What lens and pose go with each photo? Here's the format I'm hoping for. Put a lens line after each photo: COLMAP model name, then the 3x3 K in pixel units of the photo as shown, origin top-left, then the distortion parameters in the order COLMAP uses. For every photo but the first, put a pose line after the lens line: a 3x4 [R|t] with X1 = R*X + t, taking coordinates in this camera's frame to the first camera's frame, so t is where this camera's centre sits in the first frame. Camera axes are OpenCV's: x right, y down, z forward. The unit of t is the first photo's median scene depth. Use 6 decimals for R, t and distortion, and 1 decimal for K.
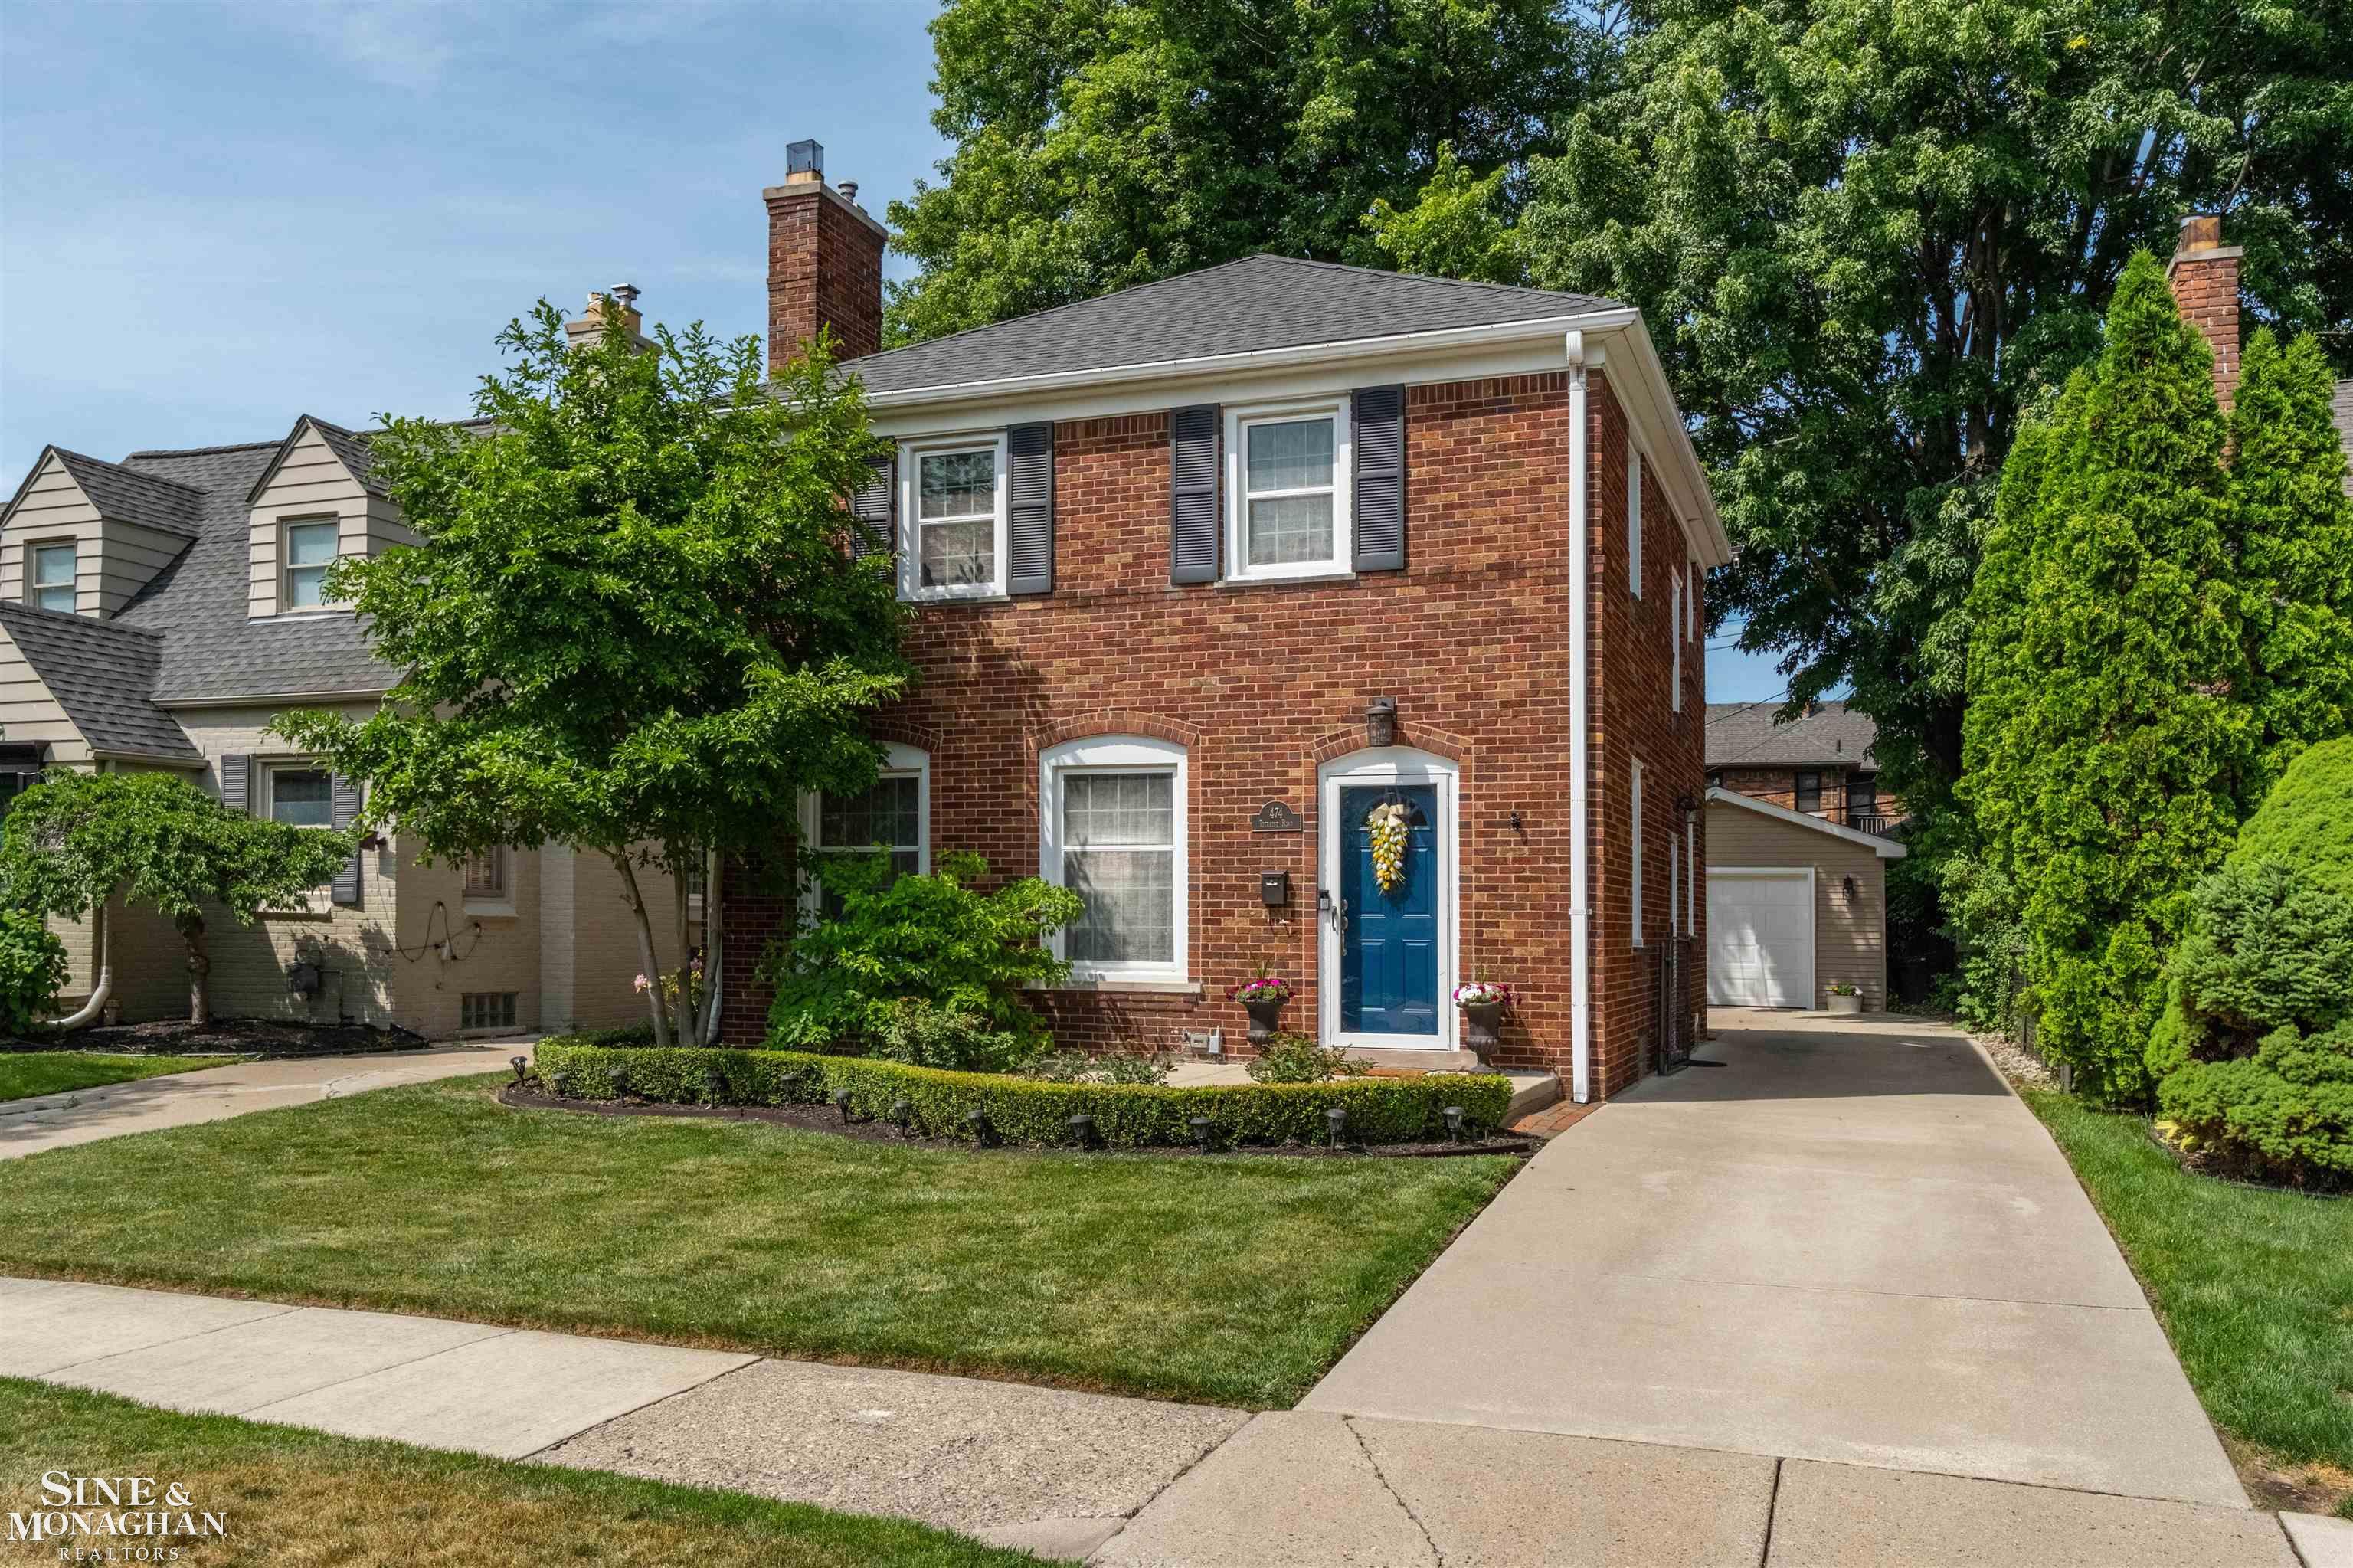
lens RADIAL K [[1796.9, 0, 1176.5], [0, 1796.9, 784.0], [0, 0, 1]] dist [0.006894, 0.000857]
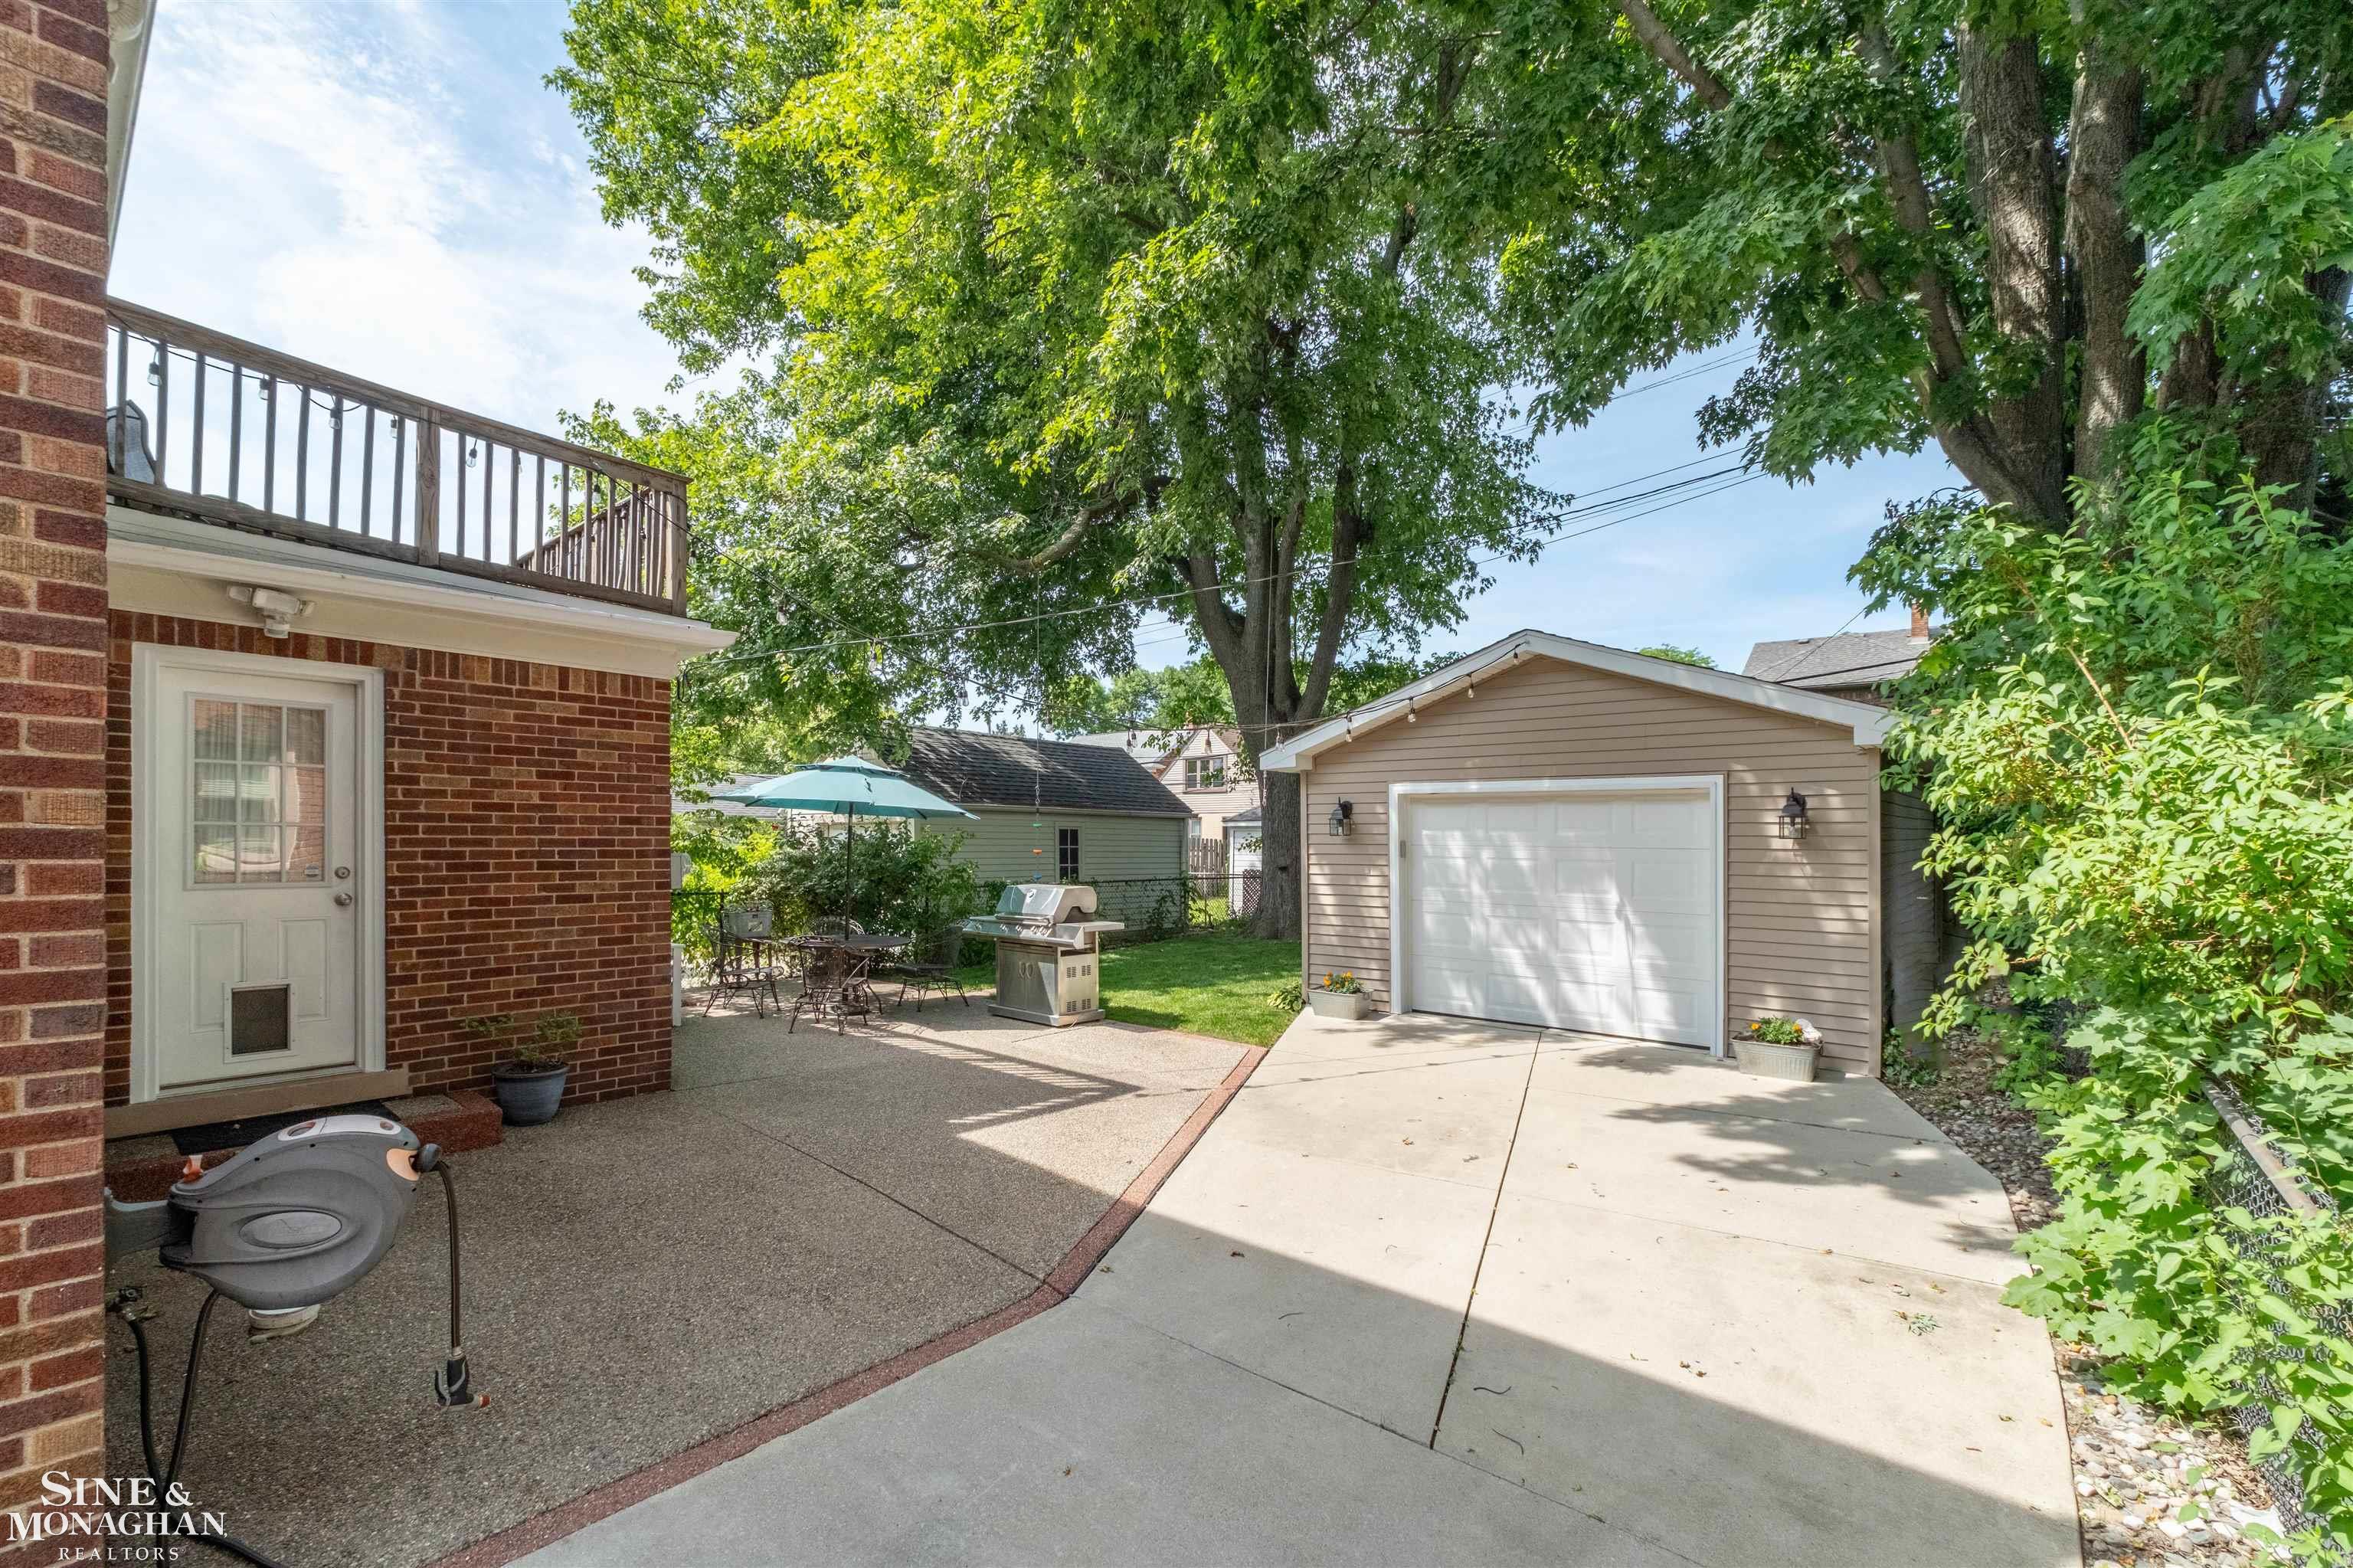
lens RADIAL K [[1008.8, 0, 1180.3], [0, 1008.8, 798.0], [0, 0, 1]] dist [-0.003000, 0.000942]
pose [[0.941993, -0.020260, -0.335019, 0.640580], [0.032337, 0.999011, 0.030511, 0.081686], [0.334070, -0.039575, 0.941717, 1.428043]]
